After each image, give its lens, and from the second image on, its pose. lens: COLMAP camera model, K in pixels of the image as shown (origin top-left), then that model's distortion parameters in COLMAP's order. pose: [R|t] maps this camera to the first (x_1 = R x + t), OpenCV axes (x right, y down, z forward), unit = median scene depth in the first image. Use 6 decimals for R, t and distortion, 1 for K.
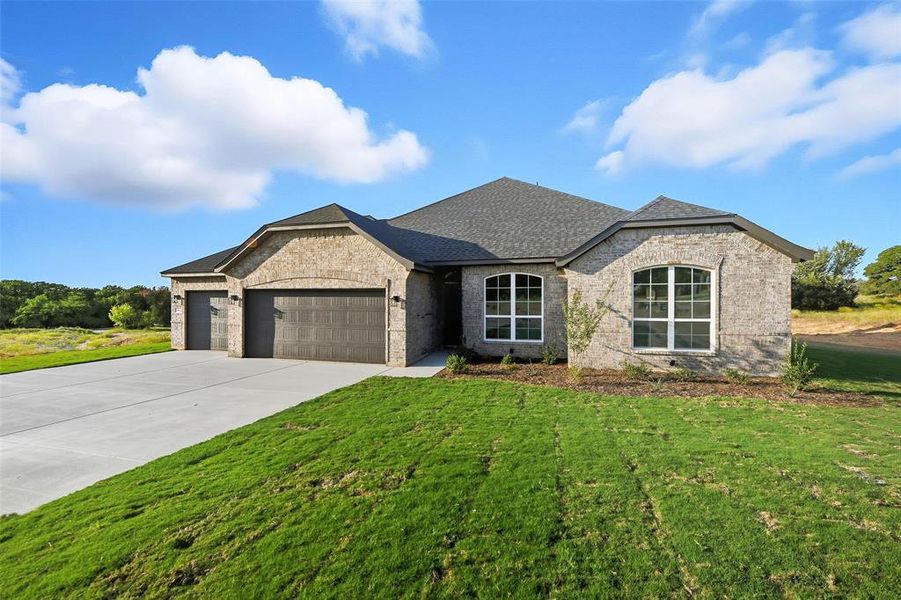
lens RADIAL K [[363.9, 0, 447.7], [0, 363.9, 300.8], [0, 0, 1]] dist [-0.006993, -0.000325]
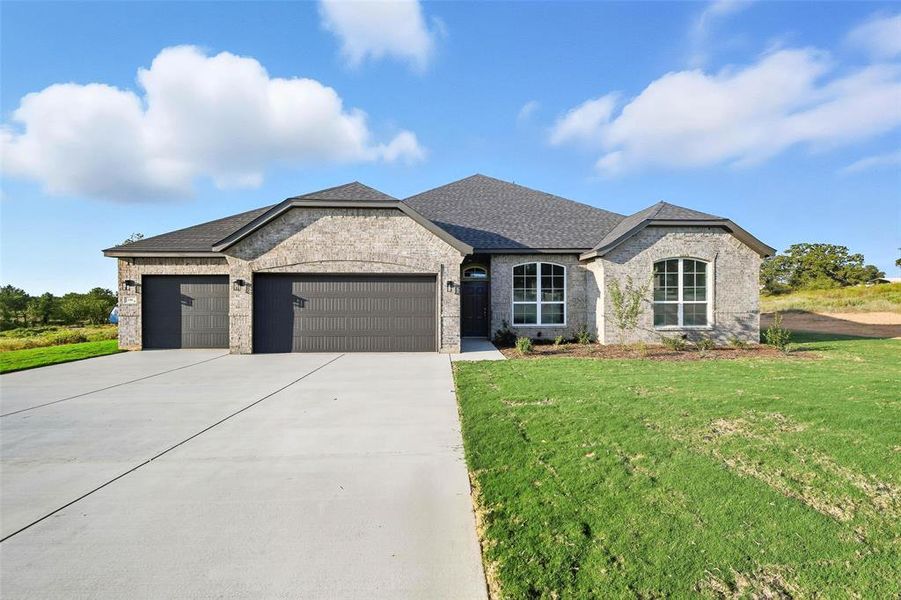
lens RADIAL K [[363.9, 0, 446.9], [0, 363.9, 299.2], [0, 0, 1]] dist [-0.006993, -0.000325]
pose [[0.950946, -0.002252, 0.309348, -0.423748], [0.002402, 0.999997, -0.000104, 0.033150], [-0.309347, 0.000842, 0.950949, 0.062704]]
